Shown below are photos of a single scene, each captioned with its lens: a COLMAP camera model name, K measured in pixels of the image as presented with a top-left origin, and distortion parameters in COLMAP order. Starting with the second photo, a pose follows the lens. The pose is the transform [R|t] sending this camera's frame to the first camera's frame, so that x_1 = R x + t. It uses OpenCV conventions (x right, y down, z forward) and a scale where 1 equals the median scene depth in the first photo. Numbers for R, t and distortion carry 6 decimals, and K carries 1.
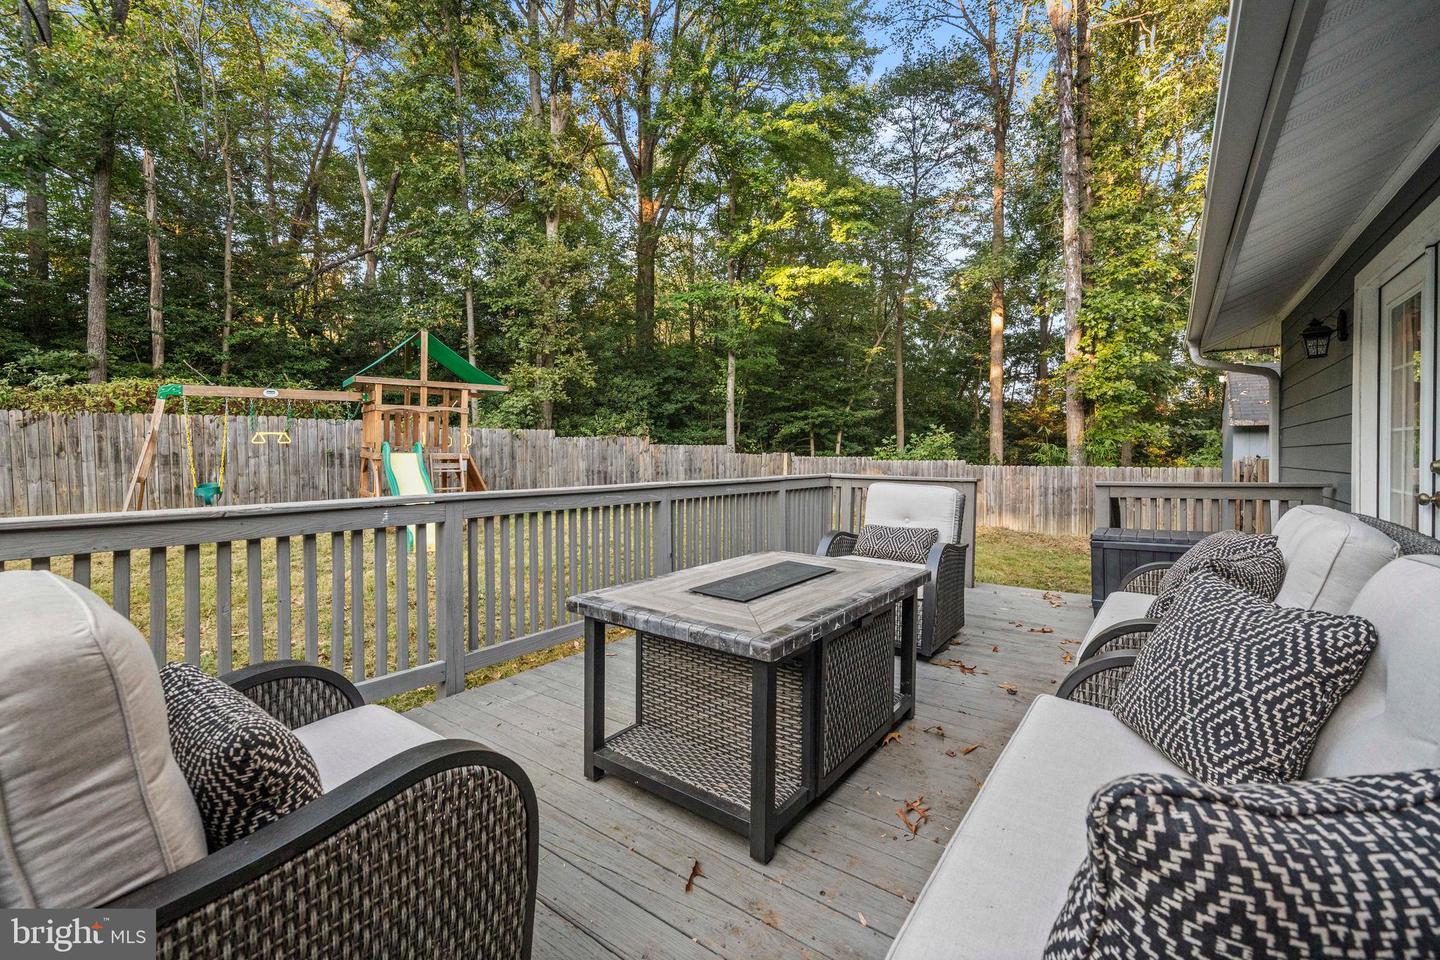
lens RADIAL K [[607.7, 0, 716.8], [0, 607.7, 467.8], [0, 0, 1]] dist [0.000339, 0.000786]
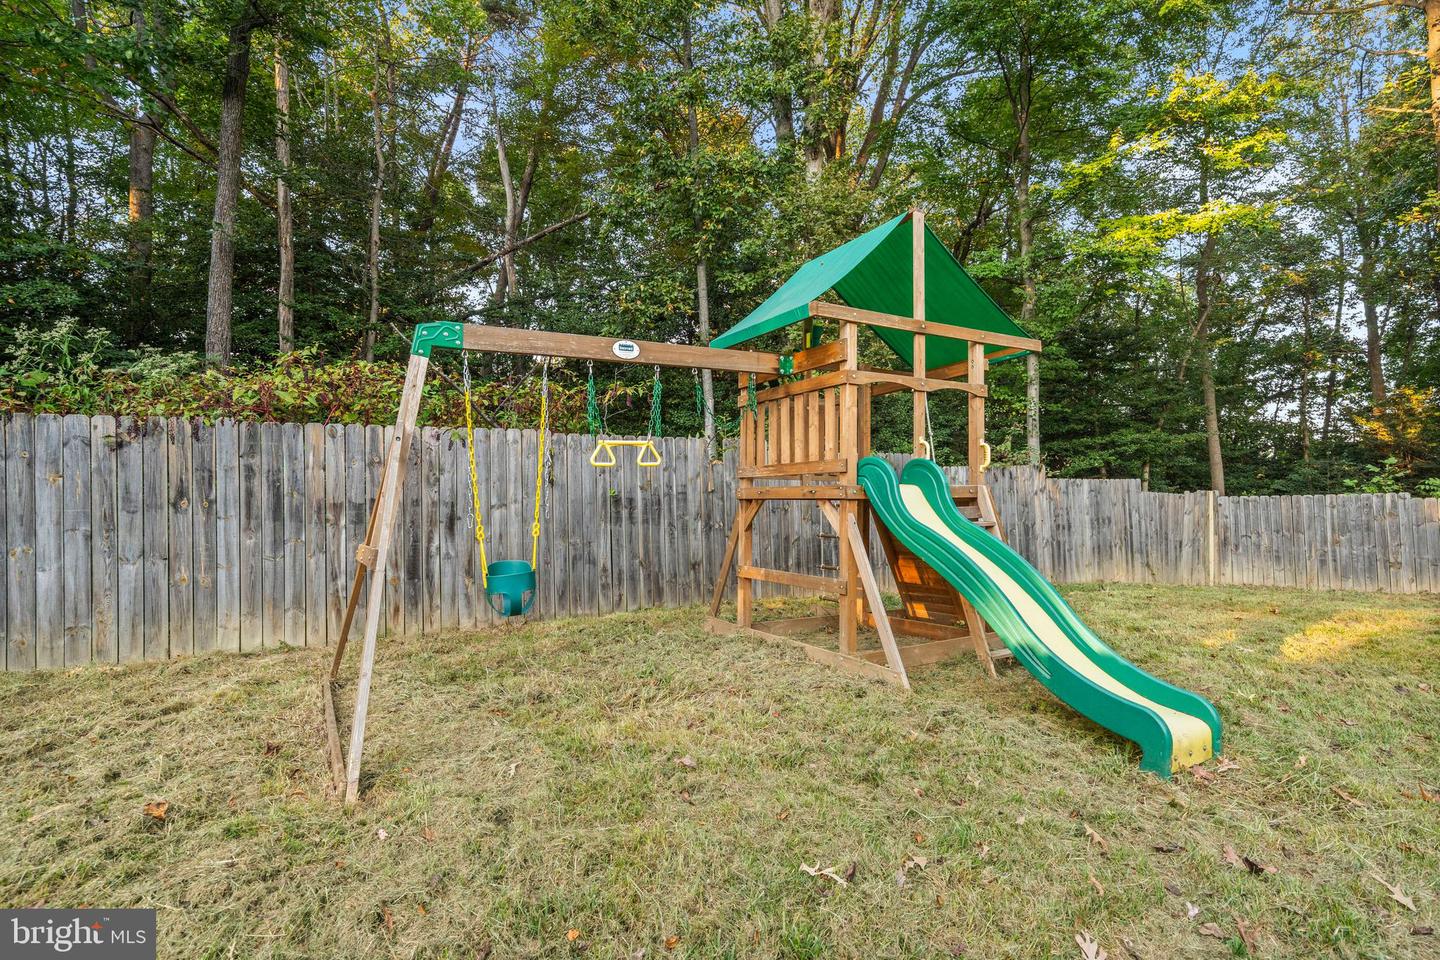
lens RADIAL K [[685.3, 0, 726.5], [0, 685.3, 483.4], [0, 0, 1]] dist [0.008443, -0.001062]
pose [[0.992045, -0.025401, -0.123292, -0.550888], [0.017968, 0.997974, -0.061029, 0.002808], [0.124592, 0.058328, 0.990492, 0.484228]]
